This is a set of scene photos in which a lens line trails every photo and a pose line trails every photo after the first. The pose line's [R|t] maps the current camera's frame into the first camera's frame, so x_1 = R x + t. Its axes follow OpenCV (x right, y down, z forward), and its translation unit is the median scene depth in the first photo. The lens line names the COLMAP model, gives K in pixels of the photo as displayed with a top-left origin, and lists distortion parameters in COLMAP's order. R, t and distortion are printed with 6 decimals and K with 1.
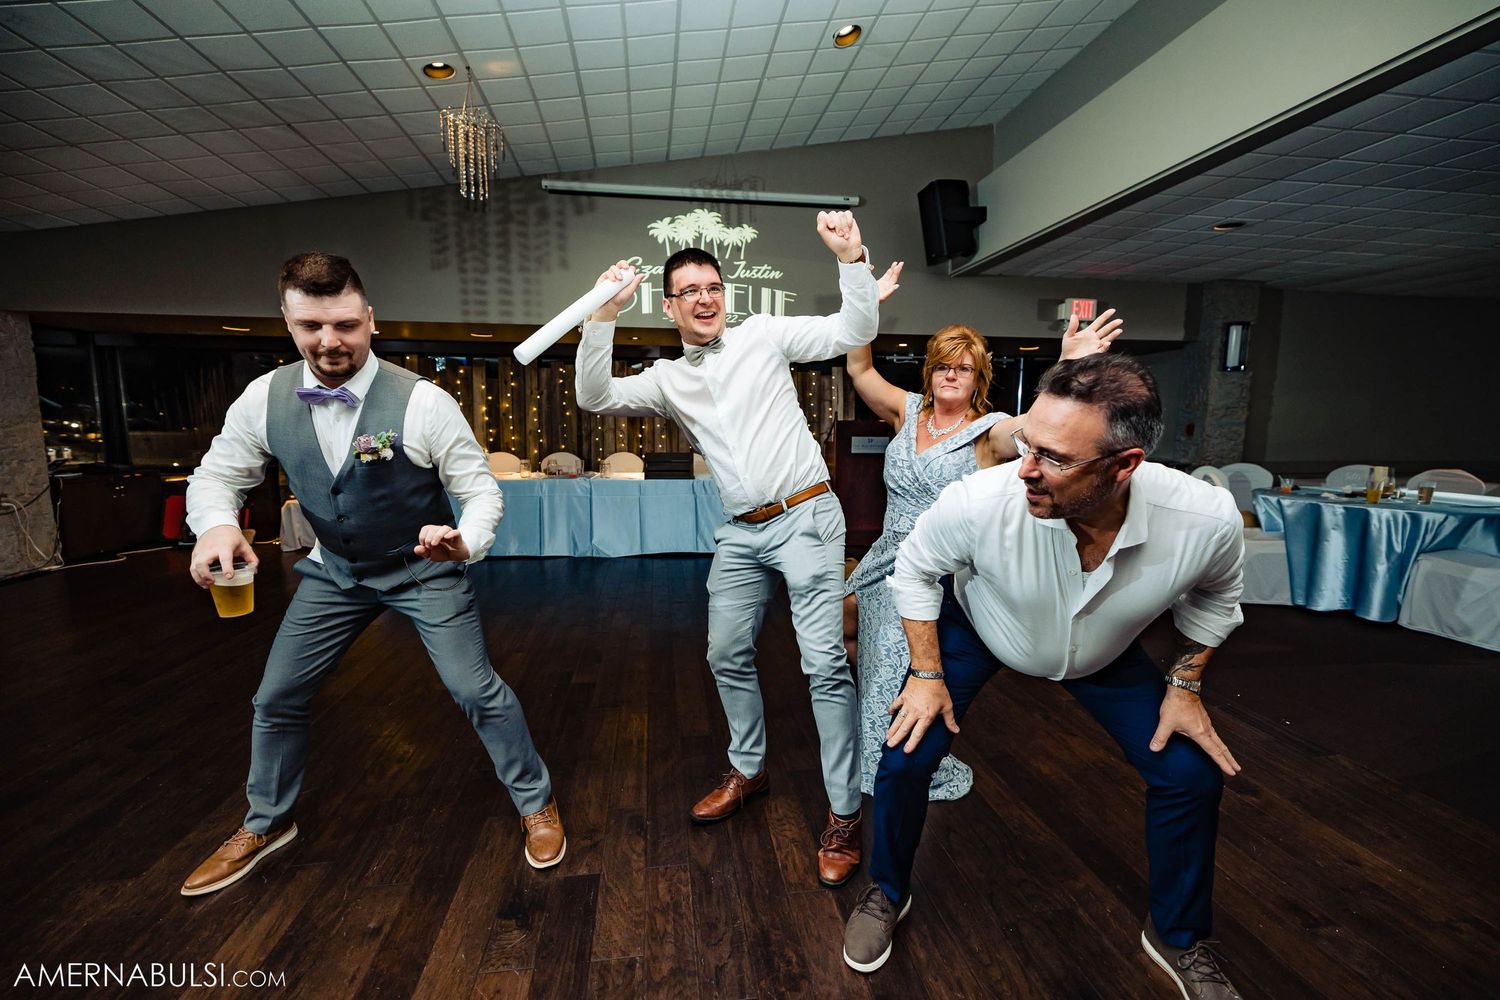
lens RADIAL K [[631.6, 0, 751.8], [0, 631.6, 501.3], [0, 0, 1]] dist [-0.007354, 0.000125]
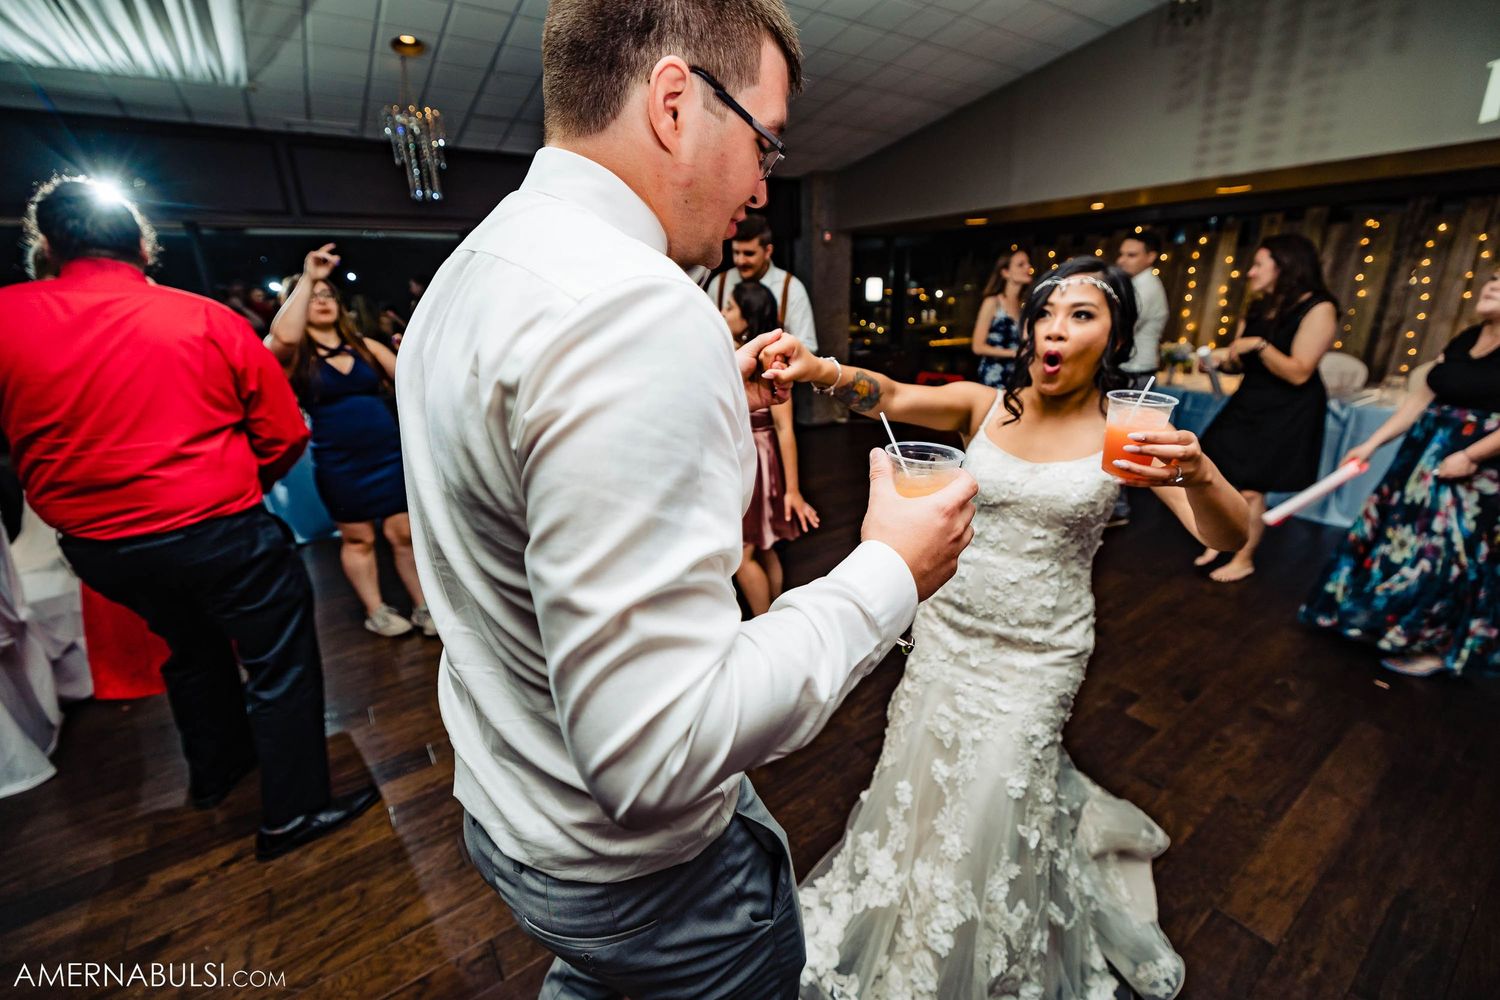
lens RADIAL K [[631.6, 0, 747.1], [0, 631.6, 500.5], [0, 0, 1]] dist [-0.007354, 0.000125]
pose [[0.448216, 0.255095, -0.856755, 0.042697], [-0.072459, 0.965633, 0.249605, -0.059976], [0.890984, -0.049797, 0.451296, 0.160030]]
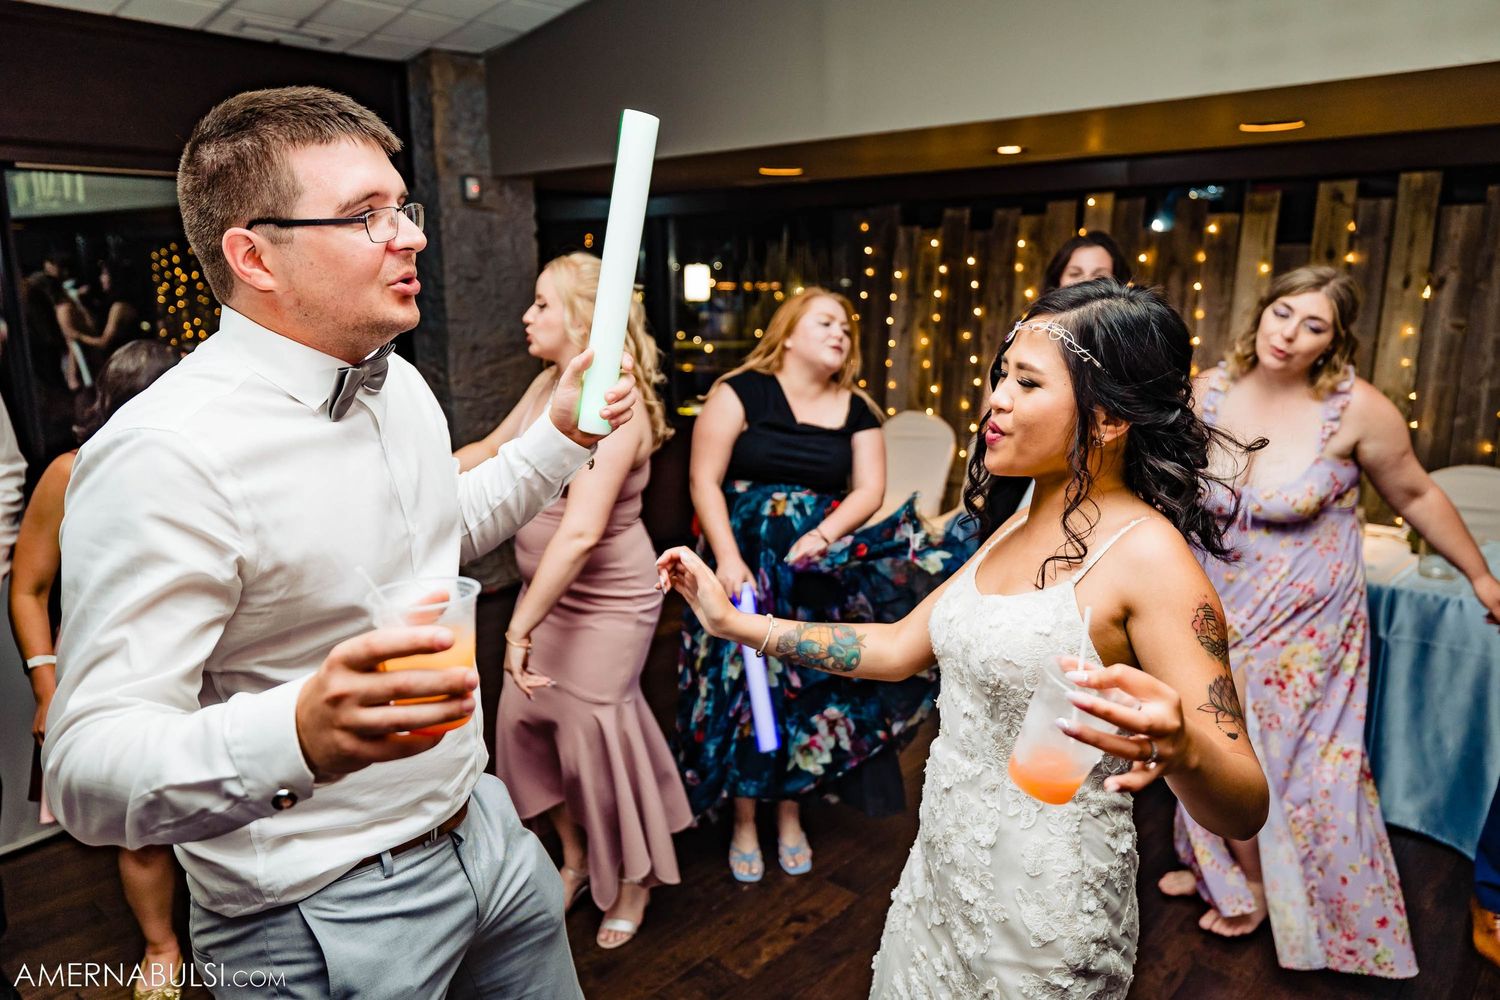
lens RADIAL K [[1061.4, 0, 745.7], [0, 1061.4, 494.1], [0, 0, 1]] dist [0.000032, 0.002977]
pose [[0.638155, 0.138771, -0.757299, -0.158151], [-0.083542, 0.990295, 0.111069, -0.115152], [0.765362, -0.007613, 0.643555, 0.446846]]
